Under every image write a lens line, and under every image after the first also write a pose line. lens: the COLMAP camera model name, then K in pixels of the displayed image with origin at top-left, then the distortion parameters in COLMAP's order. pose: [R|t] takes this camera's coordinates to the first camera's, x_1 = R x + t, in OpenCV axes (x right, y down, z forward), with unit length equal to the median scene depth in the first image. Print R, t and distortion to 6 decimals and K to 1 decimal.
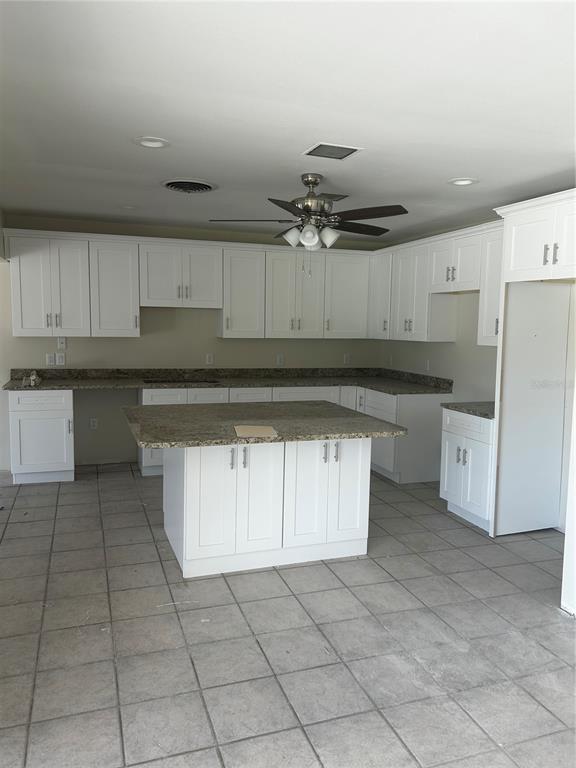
lens RADIAL K [[585.2, 0, 288.0], [0, 585.2, 384.0], [0, 0, 1]] dist [0.003831, -0.000994]
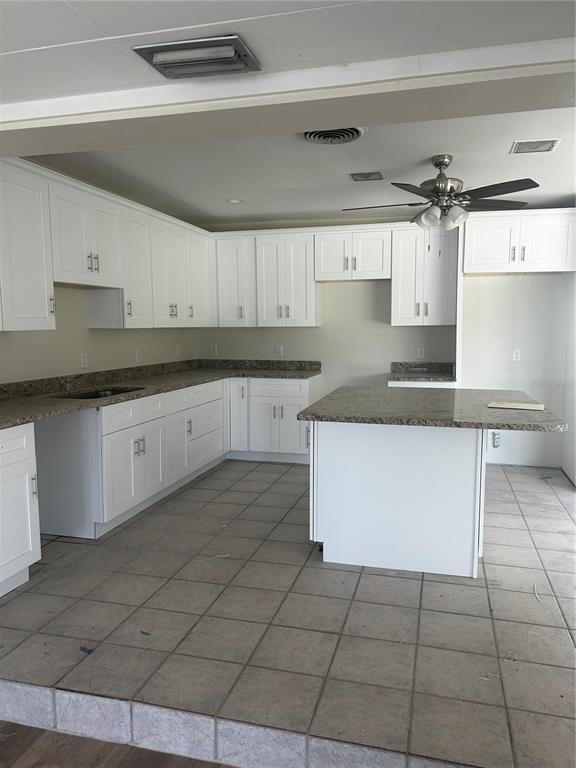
lens RADIAL K [[575.7, 0, 298.2], [0, 575.7, 396.2], [0, 0, 1]] dist [0.001118, -0.003627]
pose [[0.553842, -0.121497, 0.823710, -0.633995], [0.096640, 0.991990, 0.081339, -0.033574], [-0.826994, 0.034555, 0.561147, 0.430848]]
